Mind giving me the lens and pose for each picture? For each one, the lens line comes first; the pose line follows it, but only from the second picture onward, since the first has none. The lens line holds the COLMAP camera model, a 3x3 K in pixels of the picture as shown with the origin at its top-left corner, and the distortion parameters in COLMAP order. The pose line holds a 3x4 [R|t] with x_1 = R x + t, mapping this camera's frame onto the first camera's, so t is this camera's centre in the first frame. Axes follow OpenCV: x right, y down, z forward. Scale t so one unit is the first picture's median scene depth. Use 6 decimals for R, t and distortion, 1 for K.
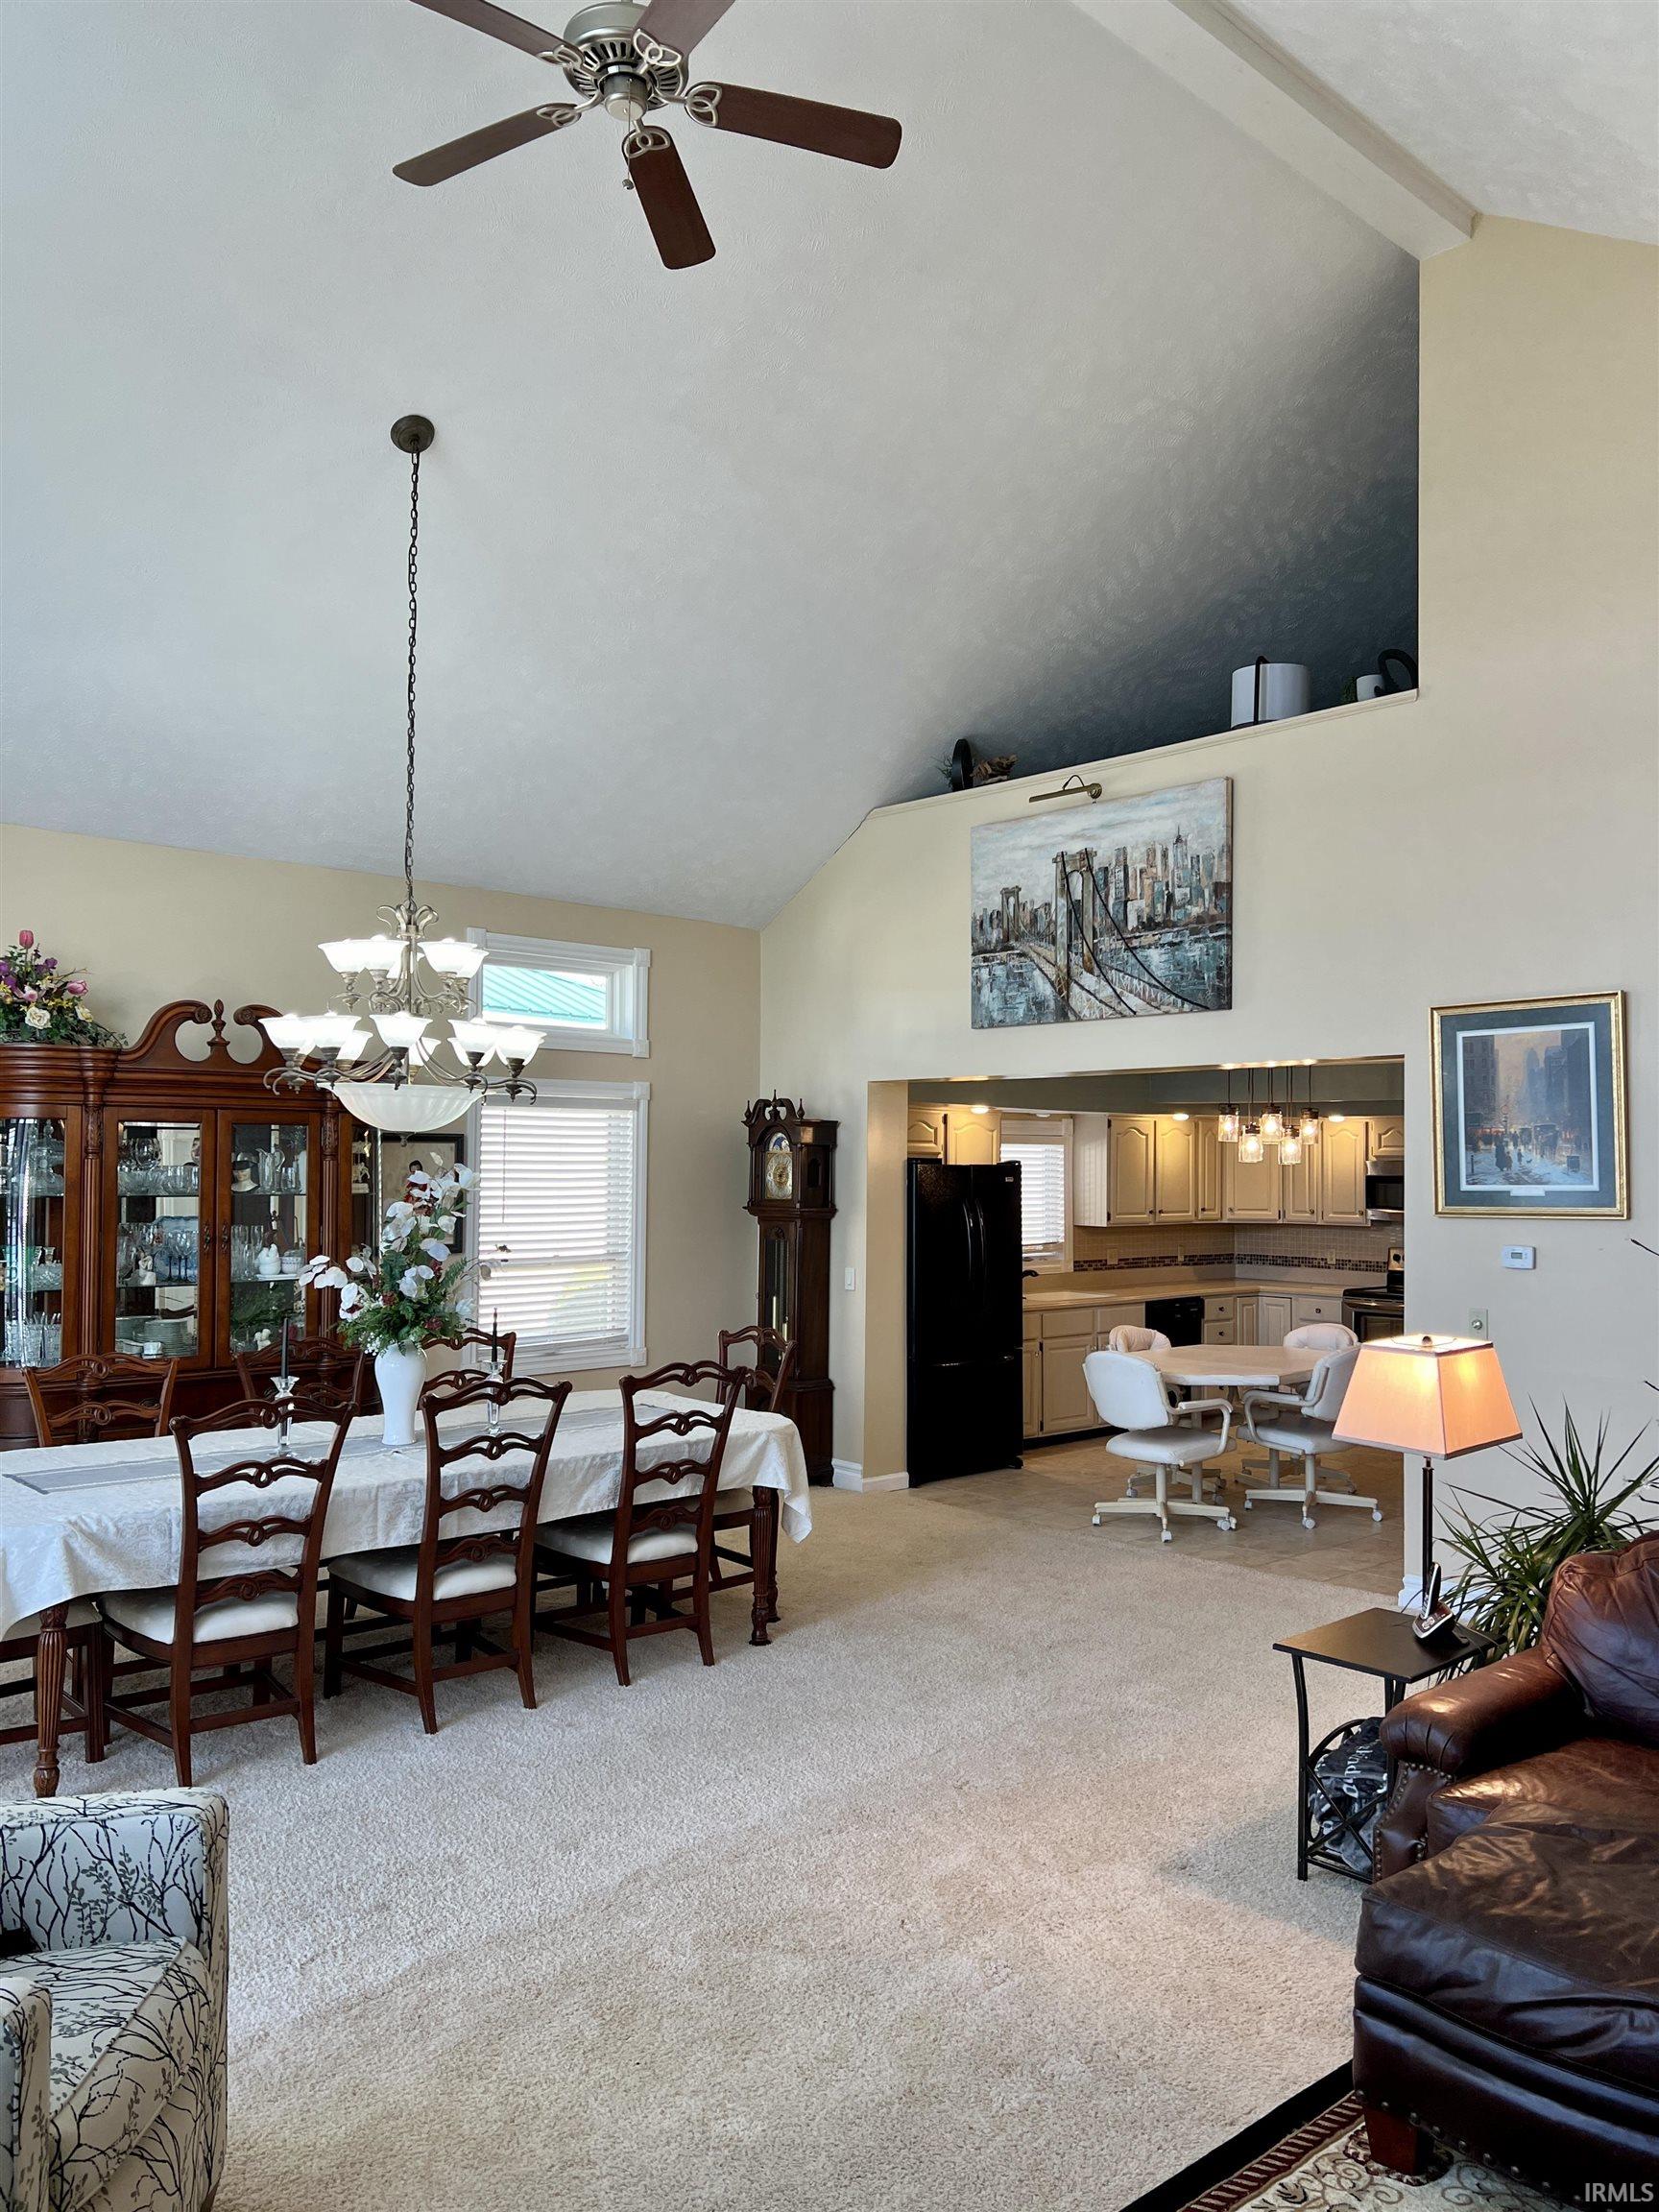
lens RADIAL K [[1659.8, 0, 810.7], [0, 1659.8, 1116.3], [0, 0, 1]] dist [0.042537, -0.036253]
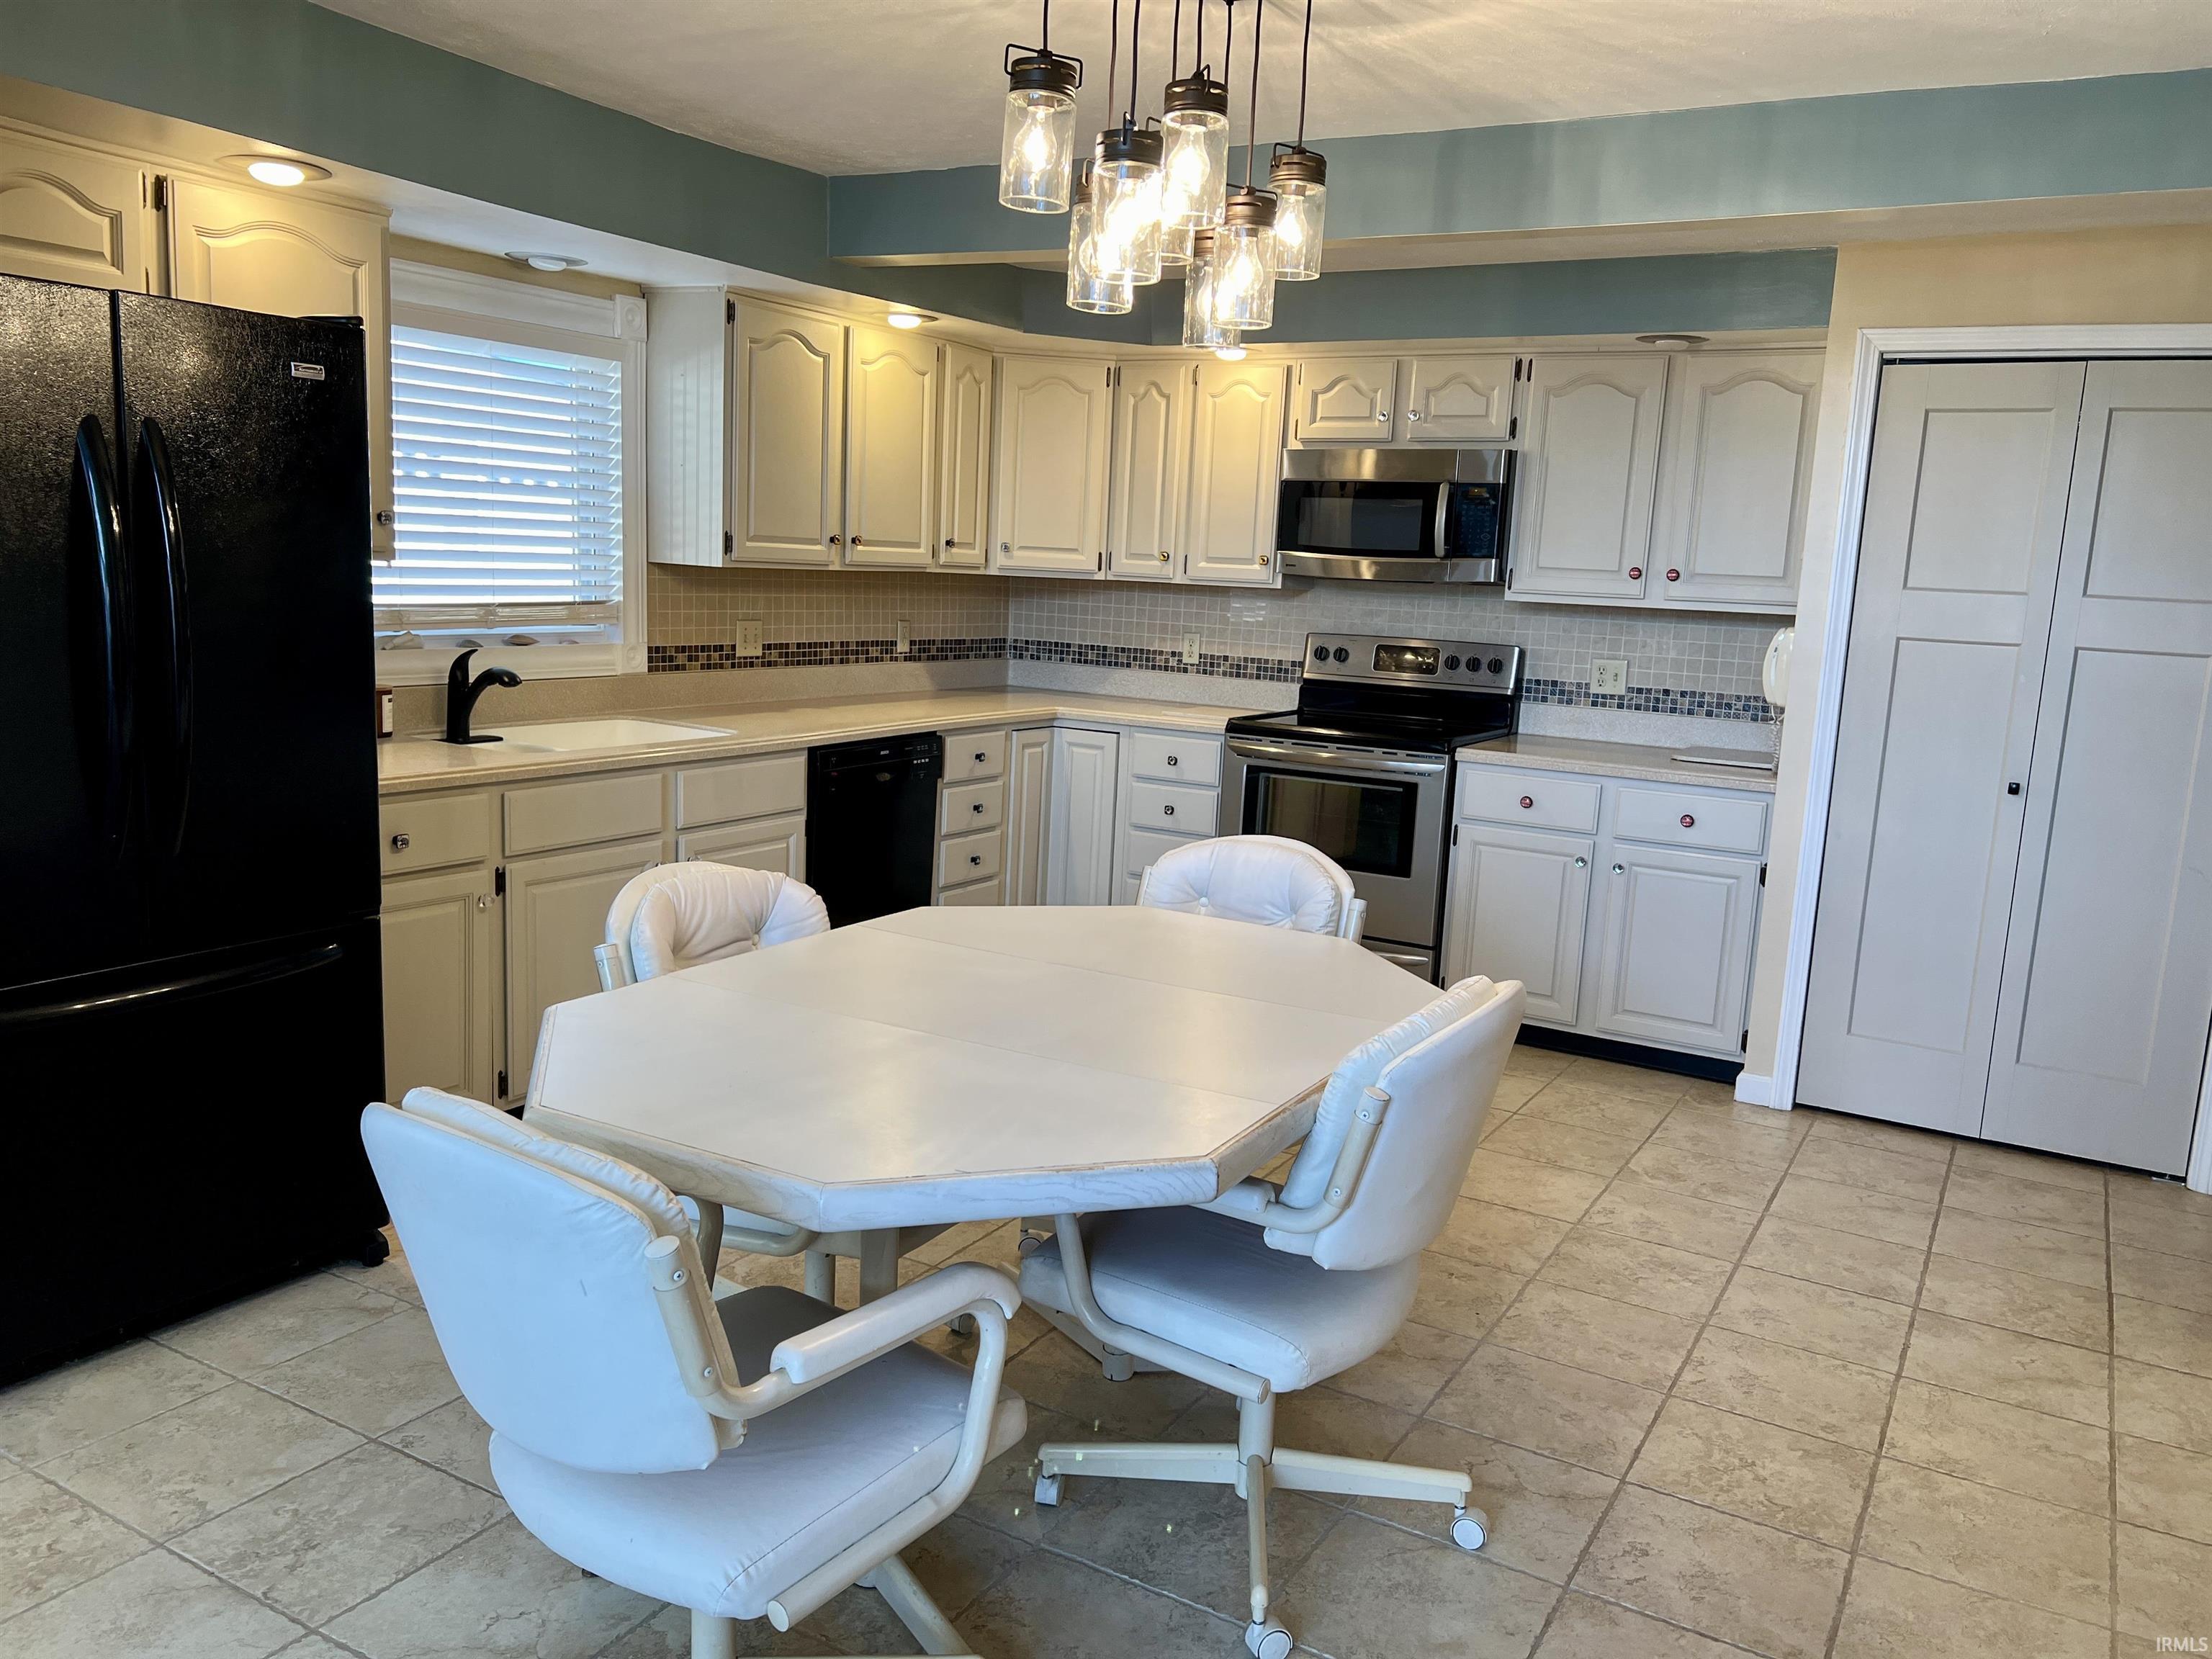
lens RADIAL K [[1659.8, 0, 1105.5], [0, 1659.8, 842.4], [0, 0, 1]] dist [0.042537, -0.036253]
pose [[0.949245, -0.014592, 0.314198, 0.133441], [-0.050259, 0.979052, 0.197311, 0.045432], [-0.310496, -0.203088, 0.928627, 0.551726]]
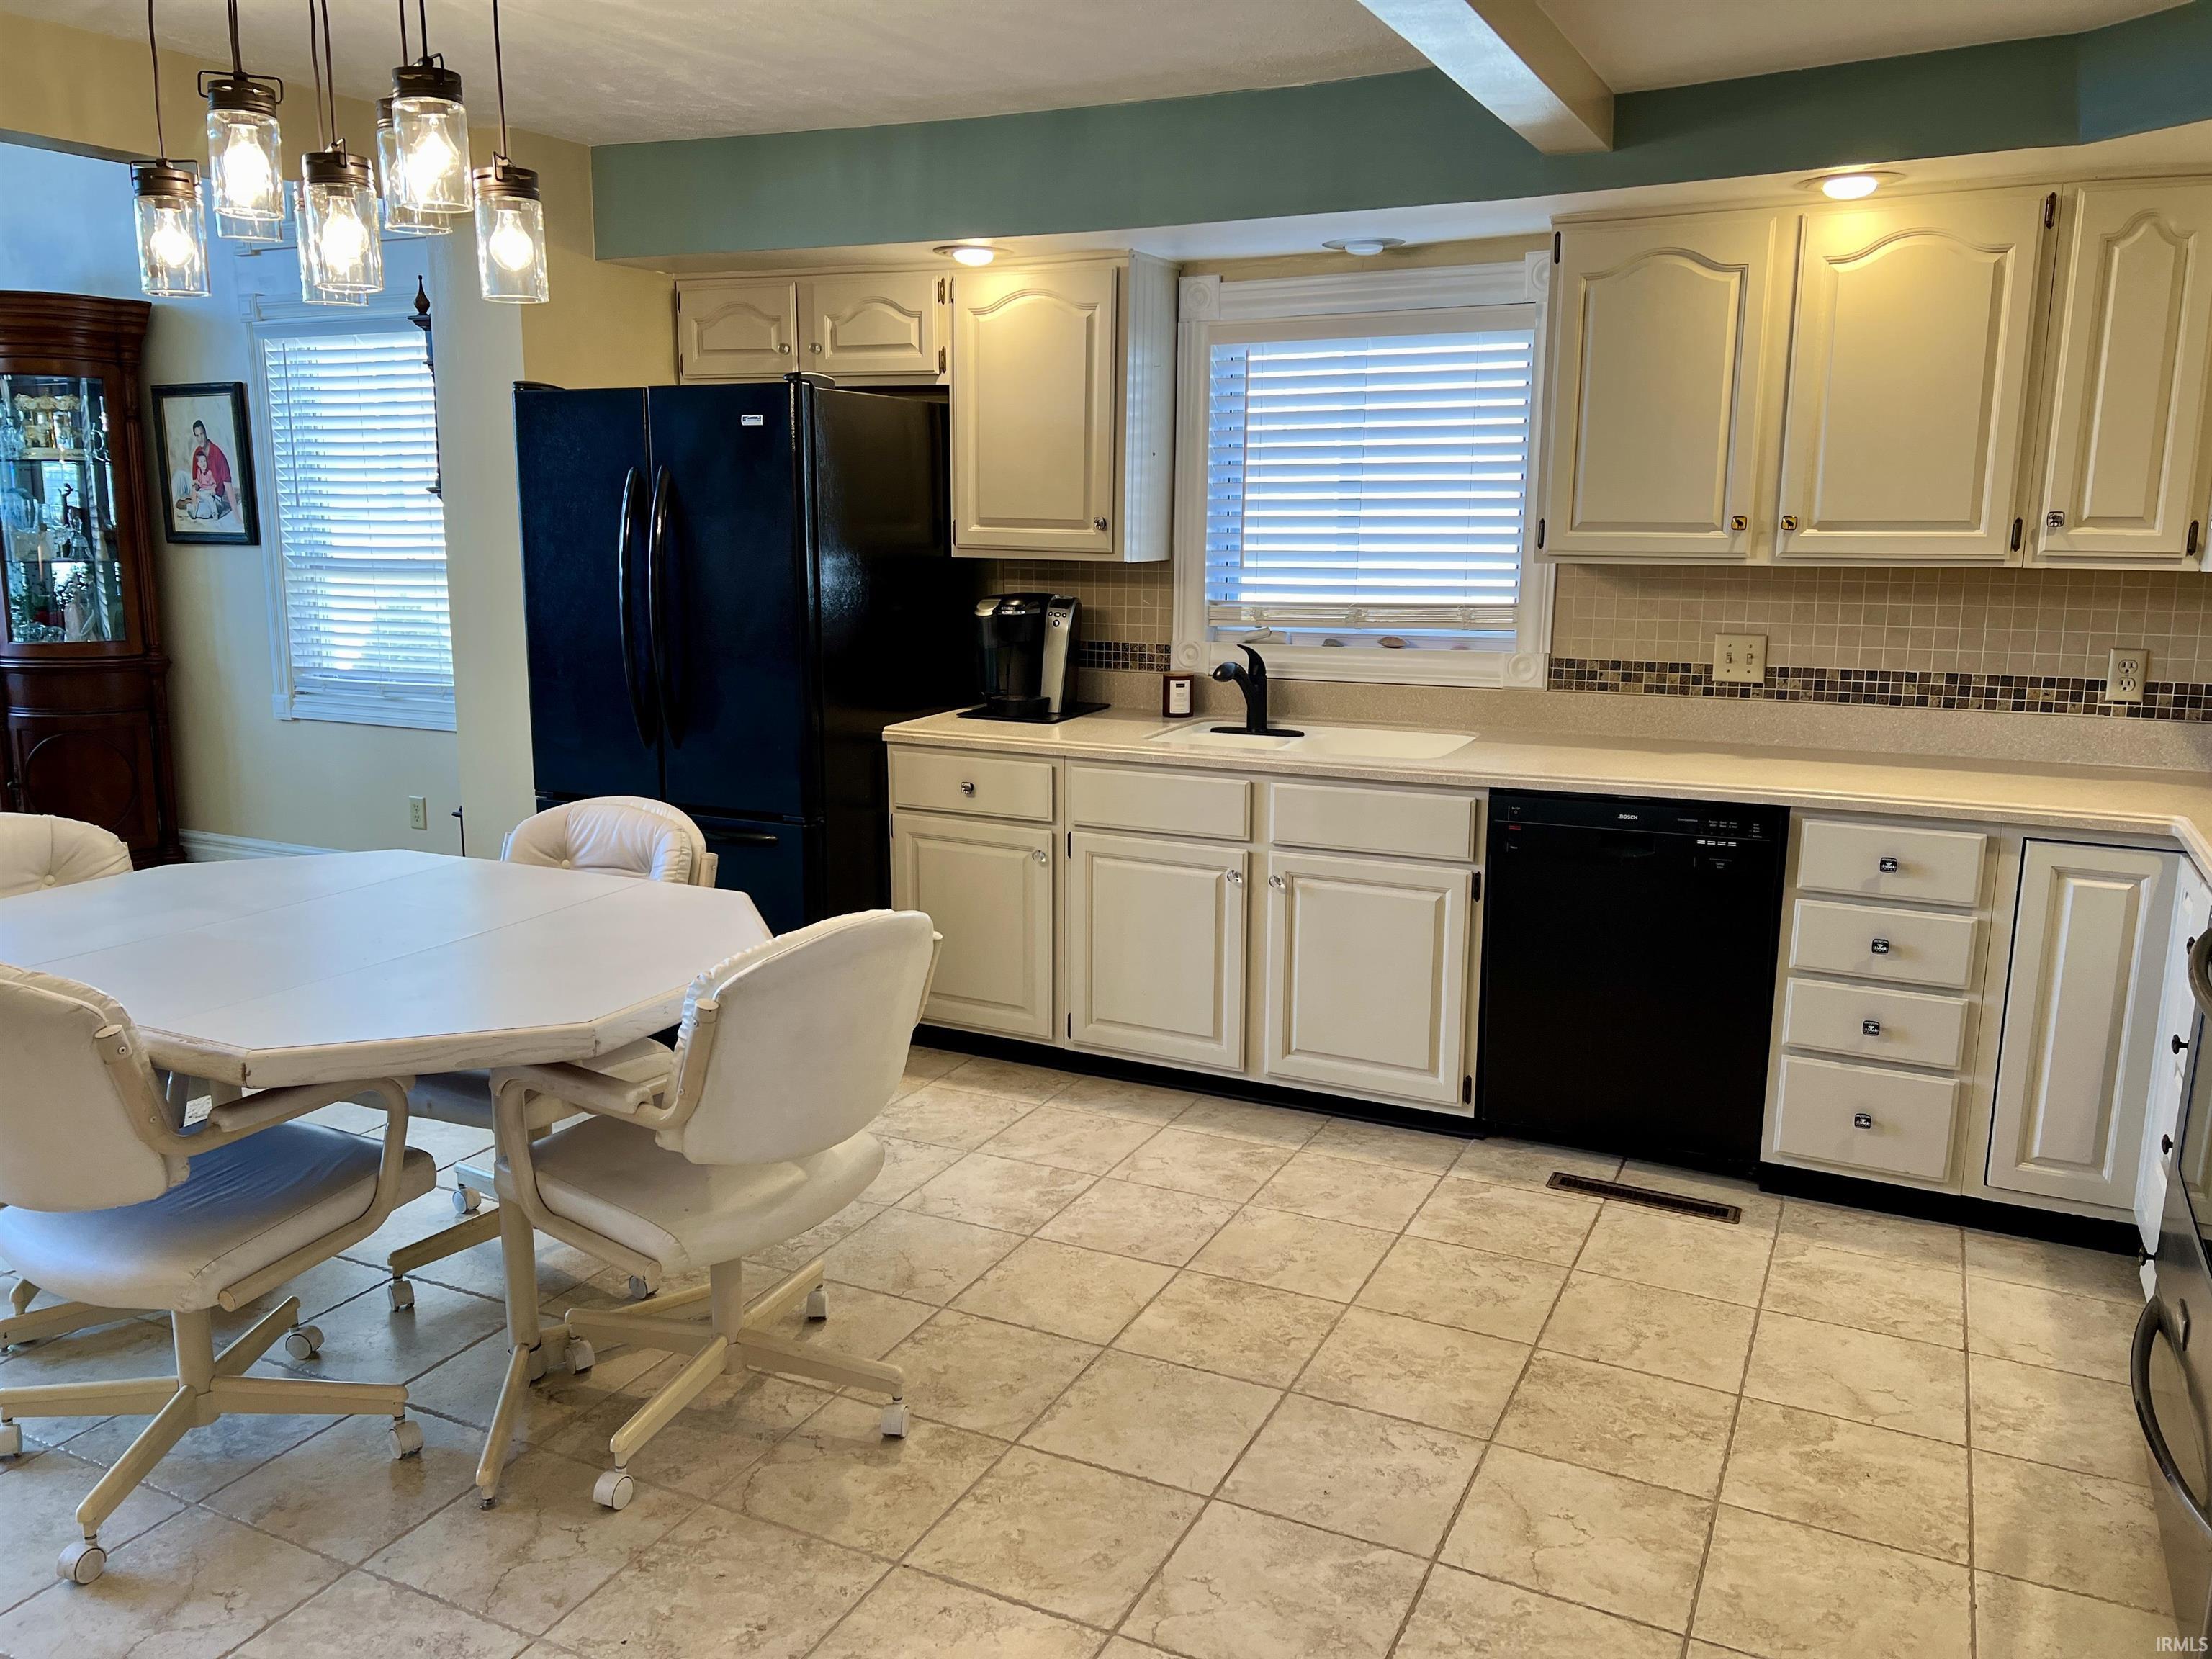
lens RADIAL K [[1659.8, 0, 1108.7], [0, 1659.8, 832.9], [0, 0, 1]] dist [0.042537, -0.036253]
pose [[0.374875, 0.174341, -0.910535, 0.457248], [0.026472, 0.979745, 0.198491, 0.049163], [0.926697, -0.098513, 0.362667, 0.769430]]
